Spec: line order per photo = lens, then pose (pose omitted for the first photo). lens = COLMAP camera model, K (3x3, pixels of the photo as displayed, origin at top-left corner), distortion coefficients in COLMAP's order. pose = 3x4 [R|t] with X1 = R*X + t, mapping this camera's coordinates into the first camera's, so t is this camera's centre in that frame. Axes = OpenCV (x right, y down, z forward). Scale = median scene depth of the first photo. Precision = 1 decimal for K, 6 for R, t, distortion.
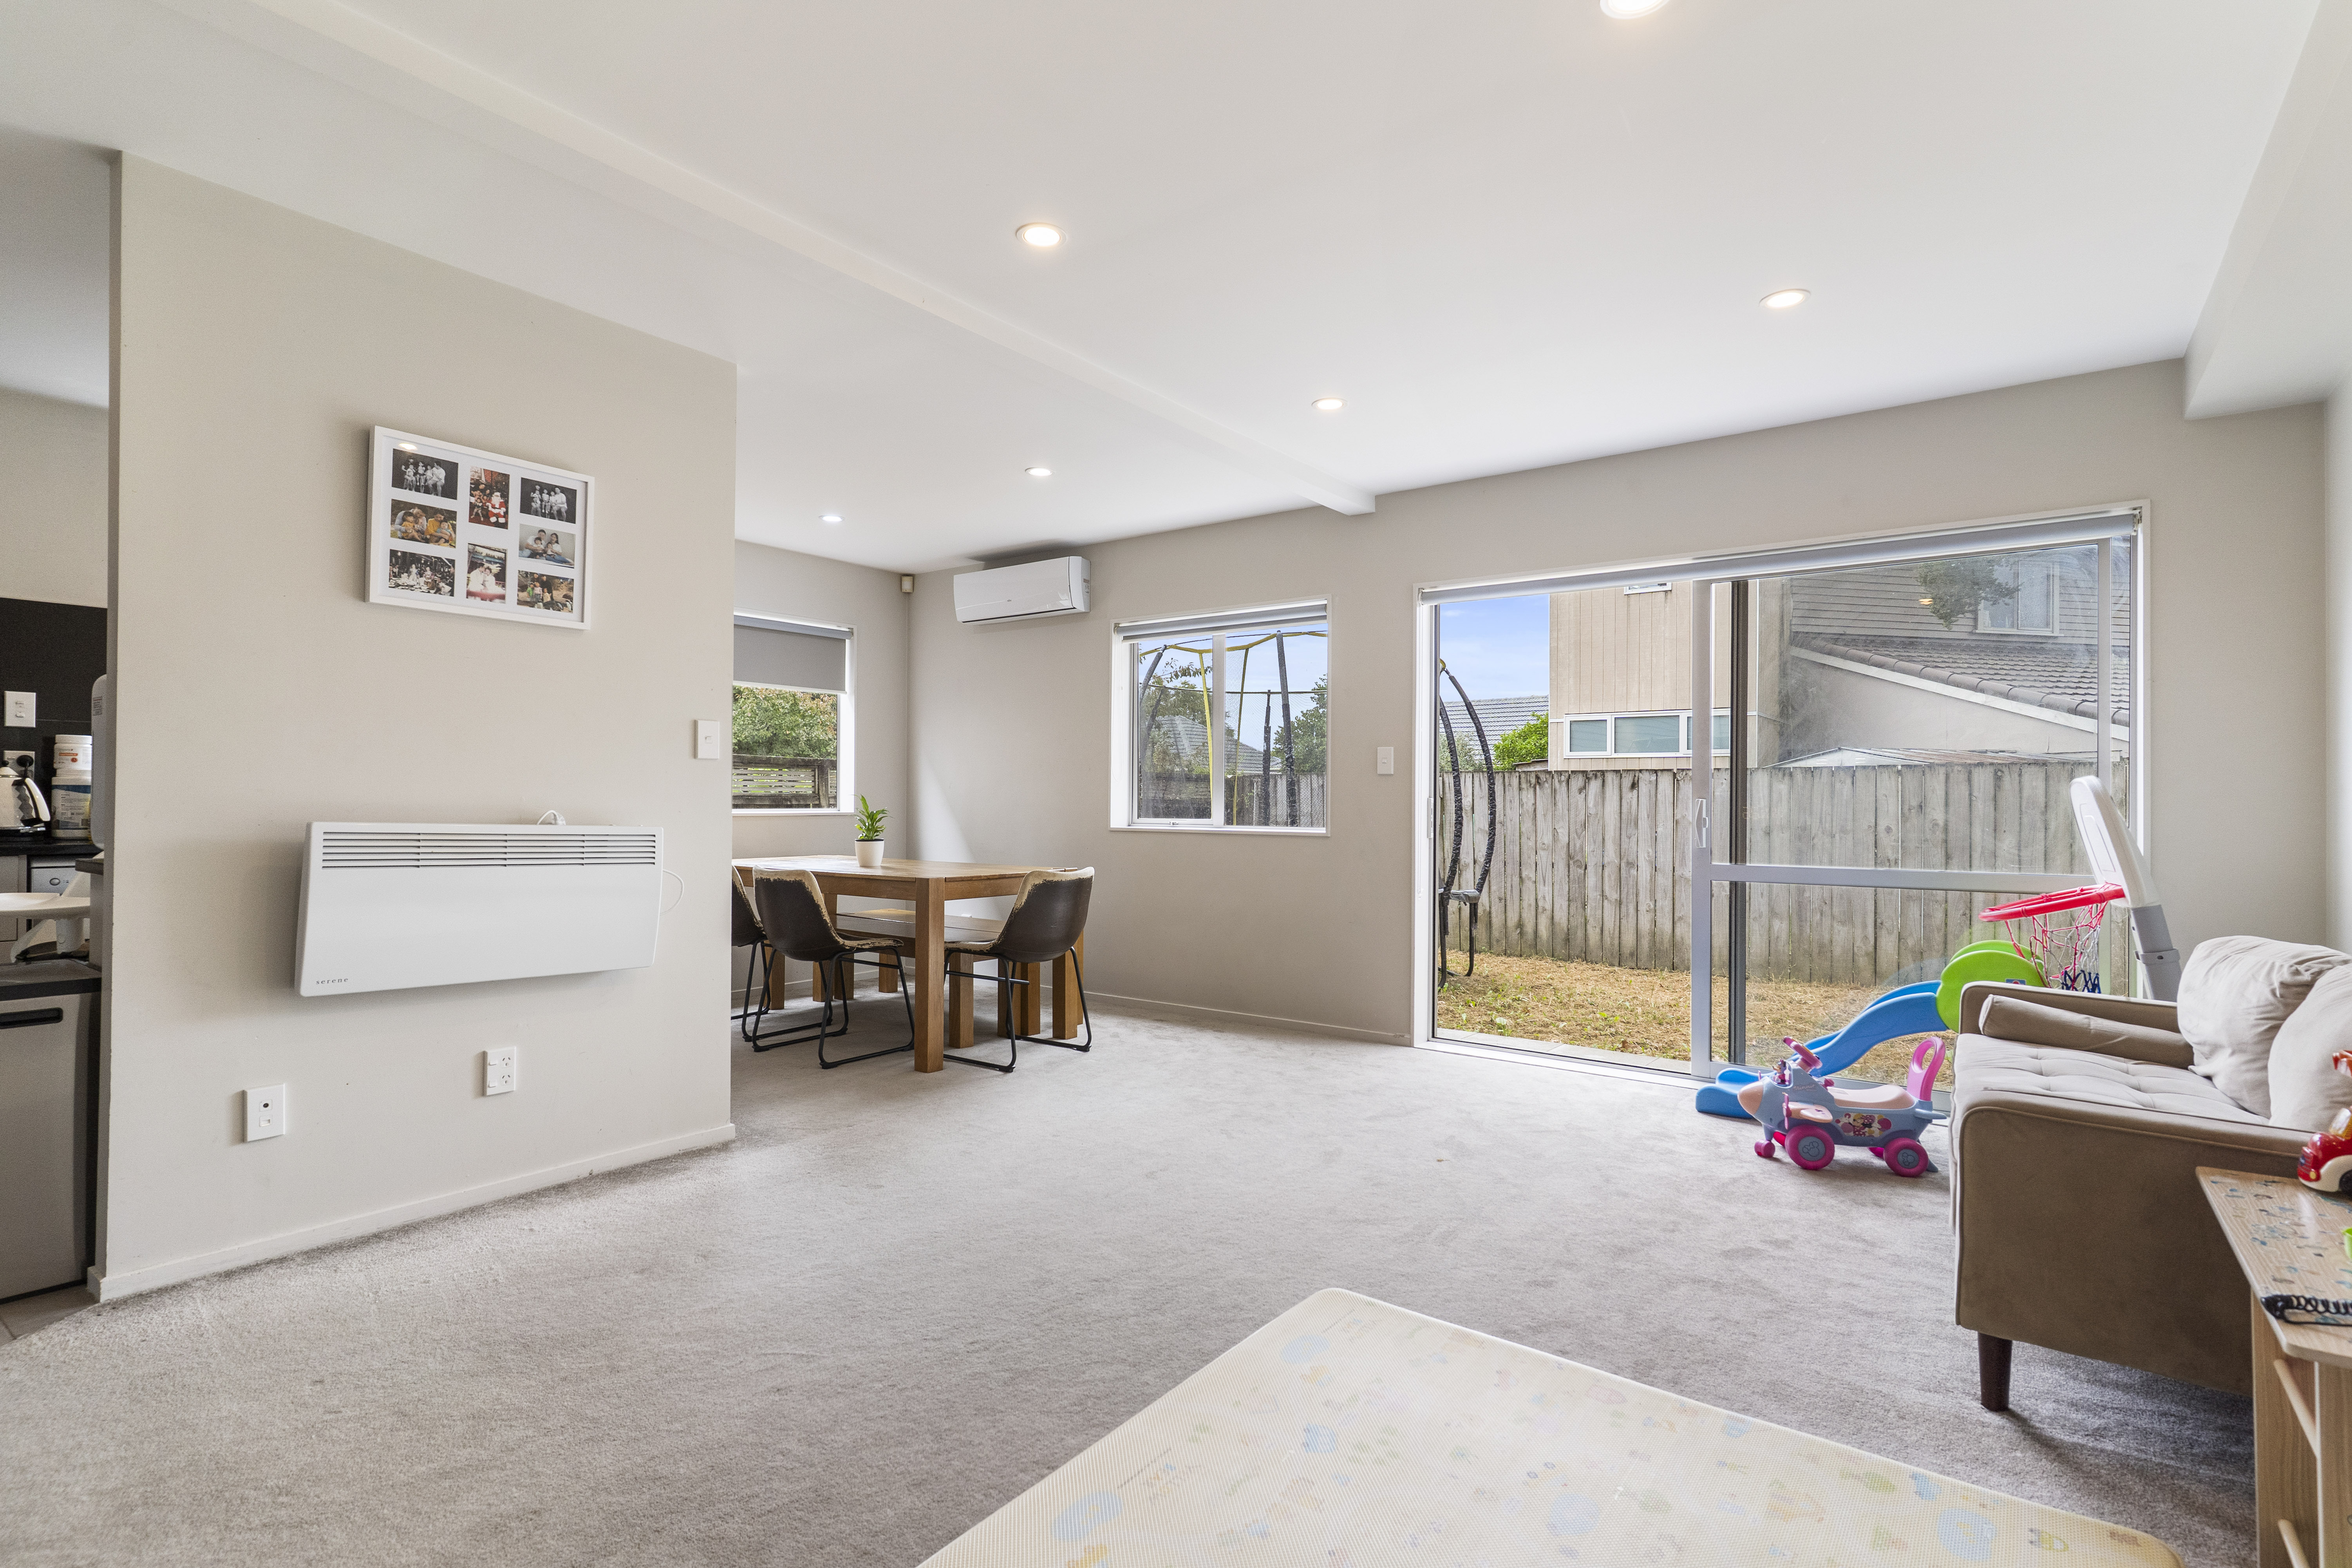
lens RADIAL K [[1122.4, 0, 1176.0], [0, 1122.4, 784.0], [0, 0, 1]] dist [-0.000835, -0.000130]
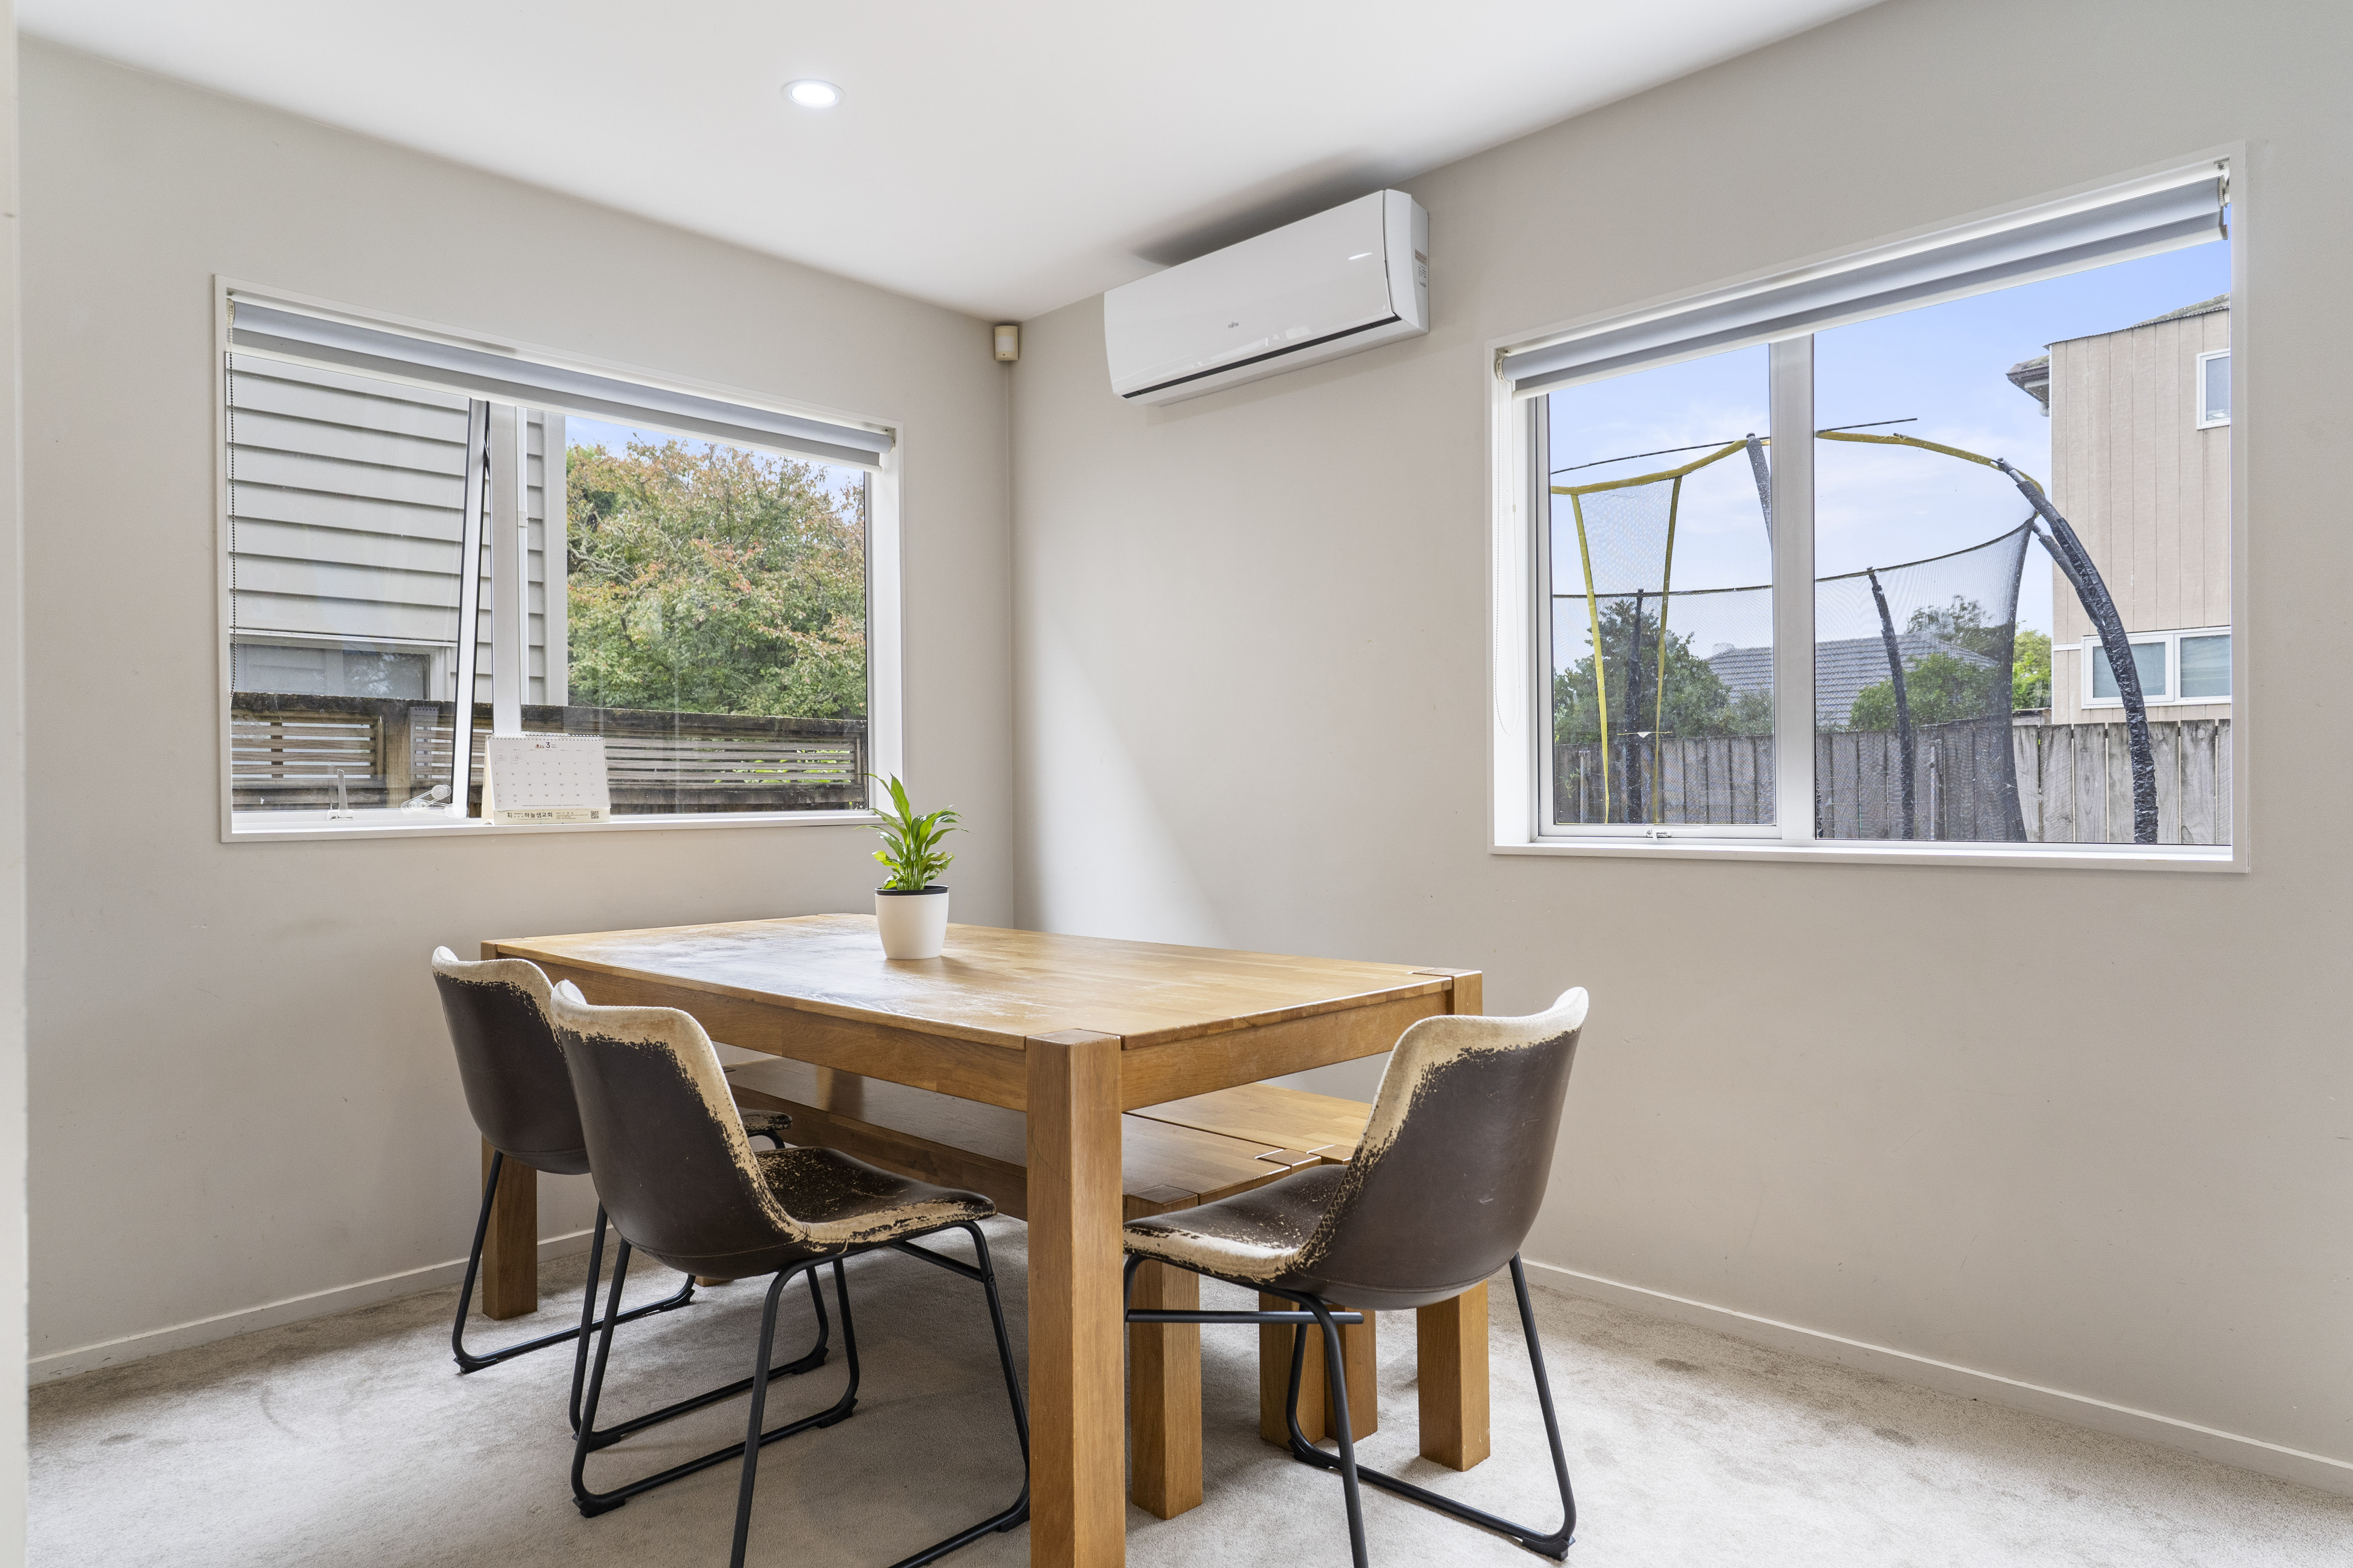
lens RADIAL K [[1434.1, 0, 1176.5], [0, 1434.1, 784.0], [0, 0, 1]] dist [0.006218, 0.001328]
pose [[0.991123, -0.017232, -0.131823, -0.068067], [0.018226, 0.999814, 0.006334, 0.006674], [0.131689, -0.008680, 0.991253, 0.303742]]
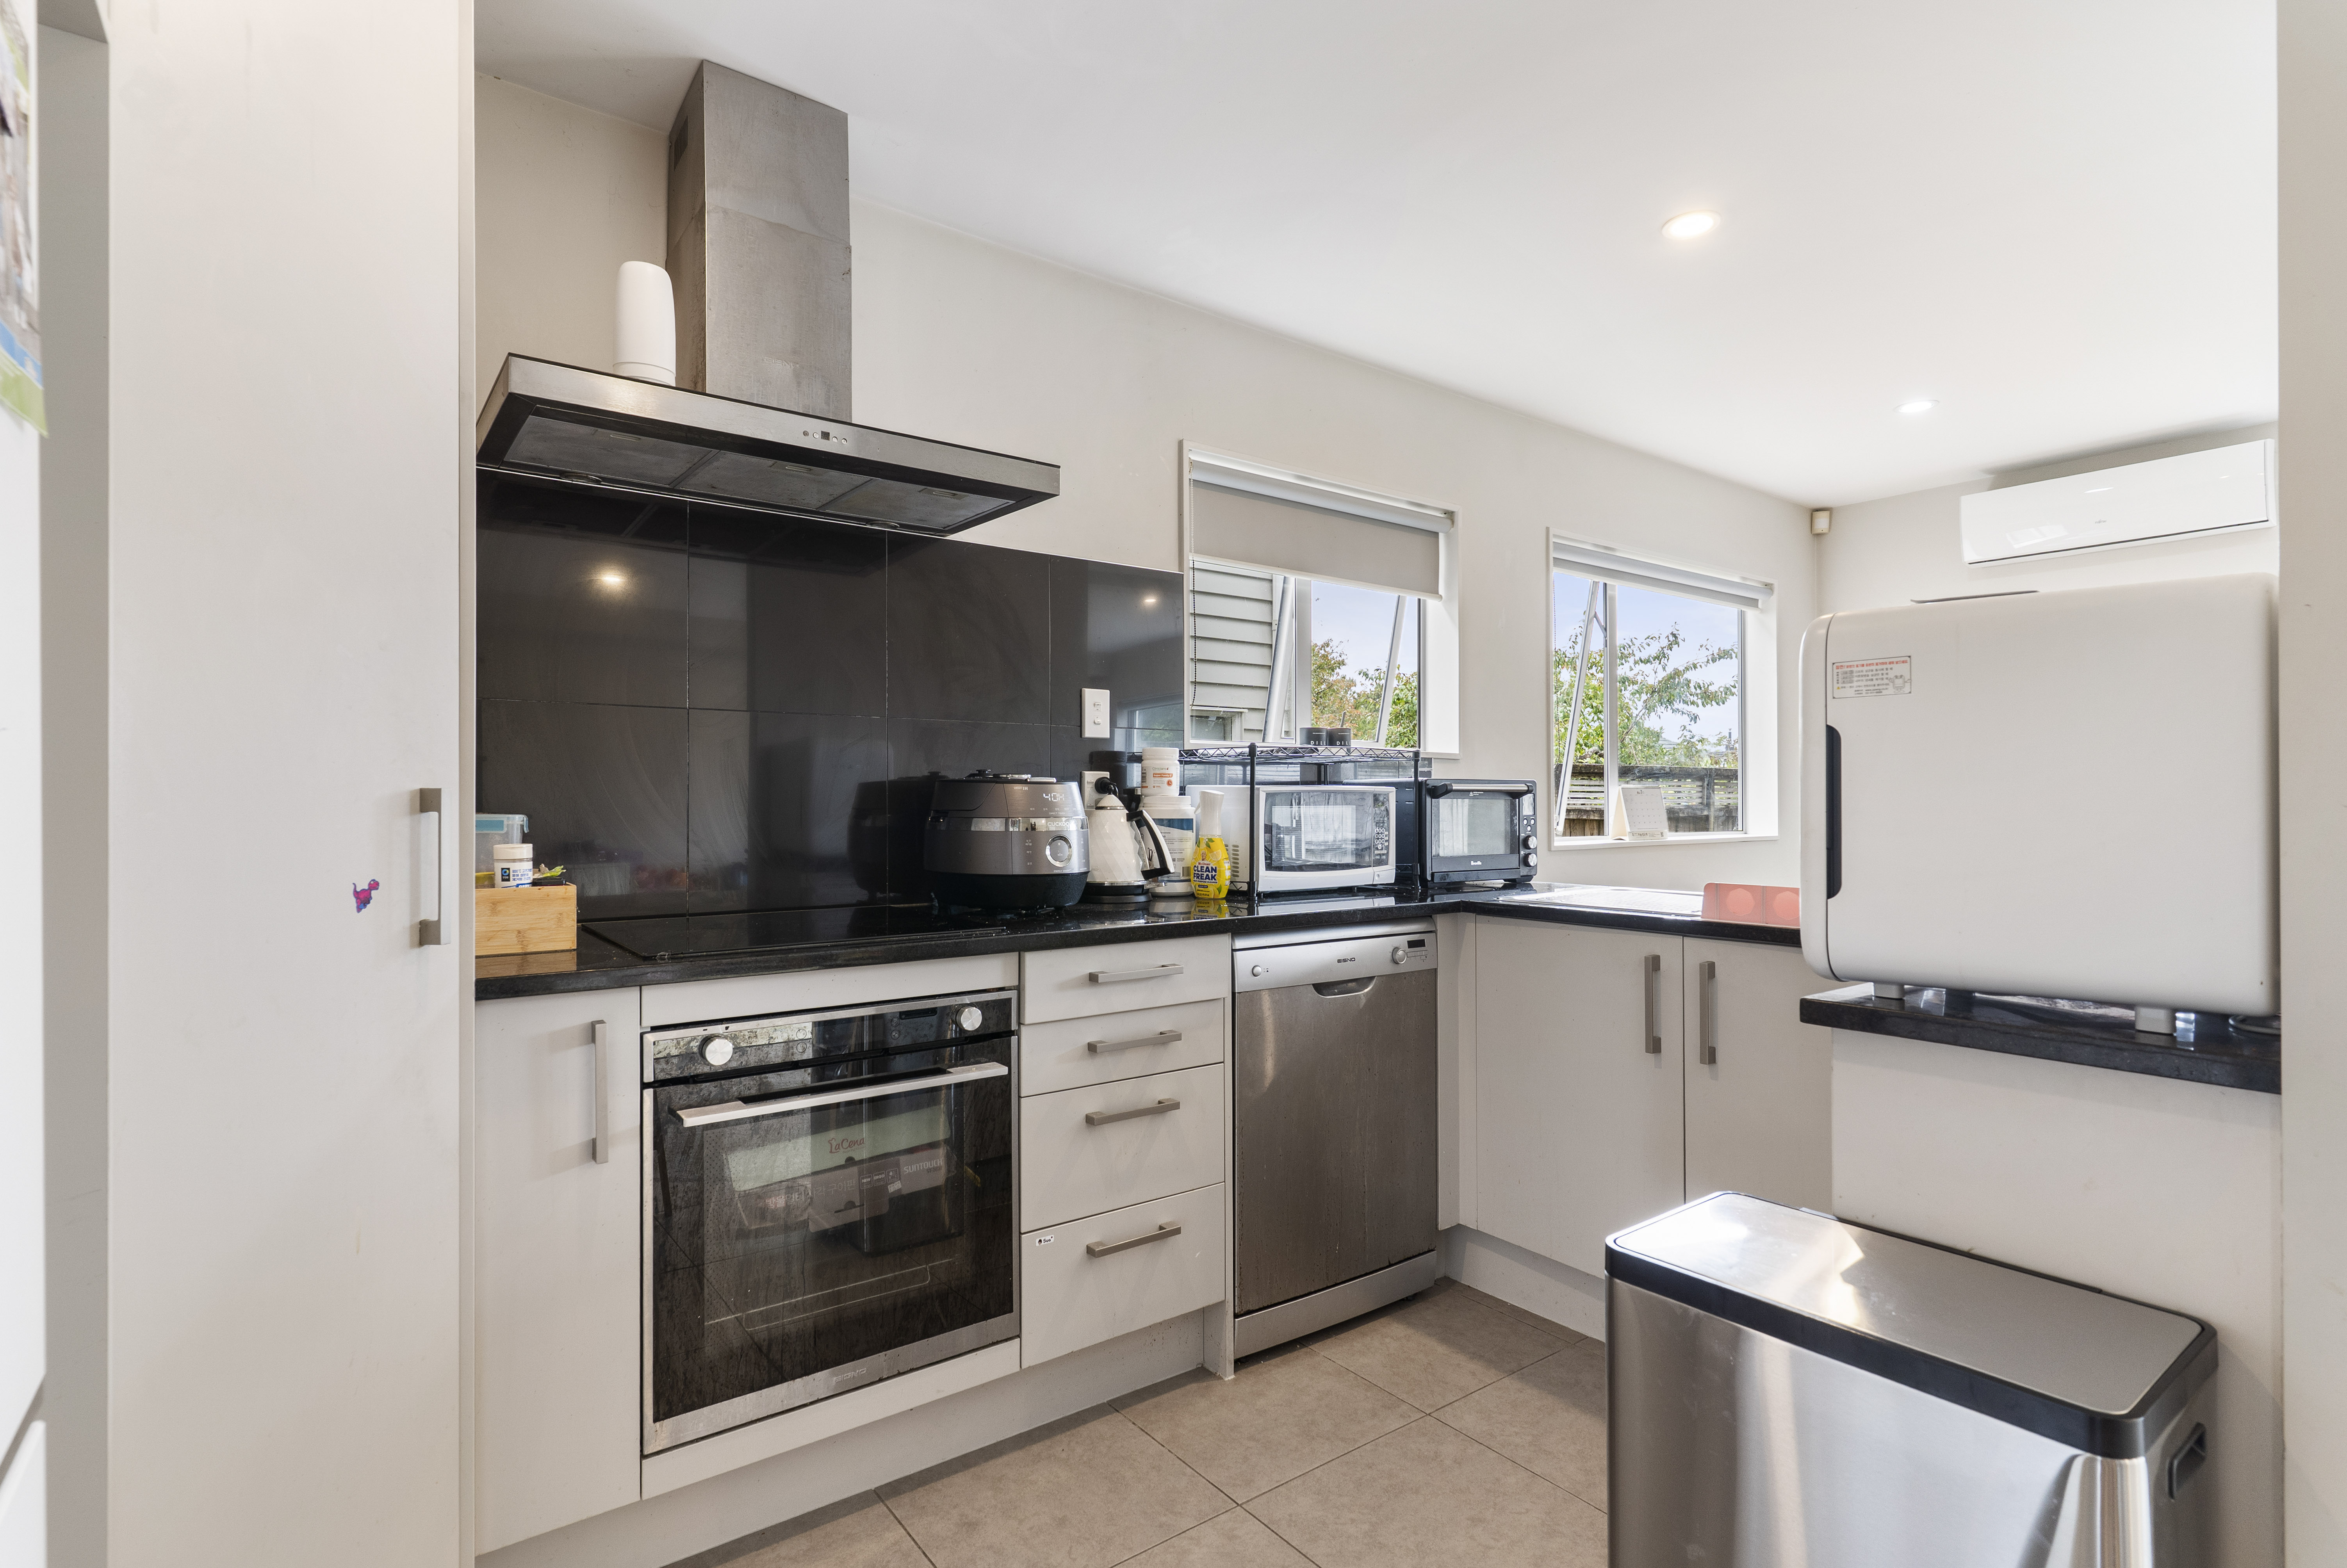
lens RADIAL K [[1119.8, 0, 1173.5], [0, 1119.8, 784.0], [0, 0, 1]] dist [-0.000835, -0.000130]
pose [[0.959419, -0.012468, -0.281709, -0.336358], [0.012075, 0.999922, -0.003131, -0.008080], [0.281727, -0.000398, 0.959495, 0.140259]]
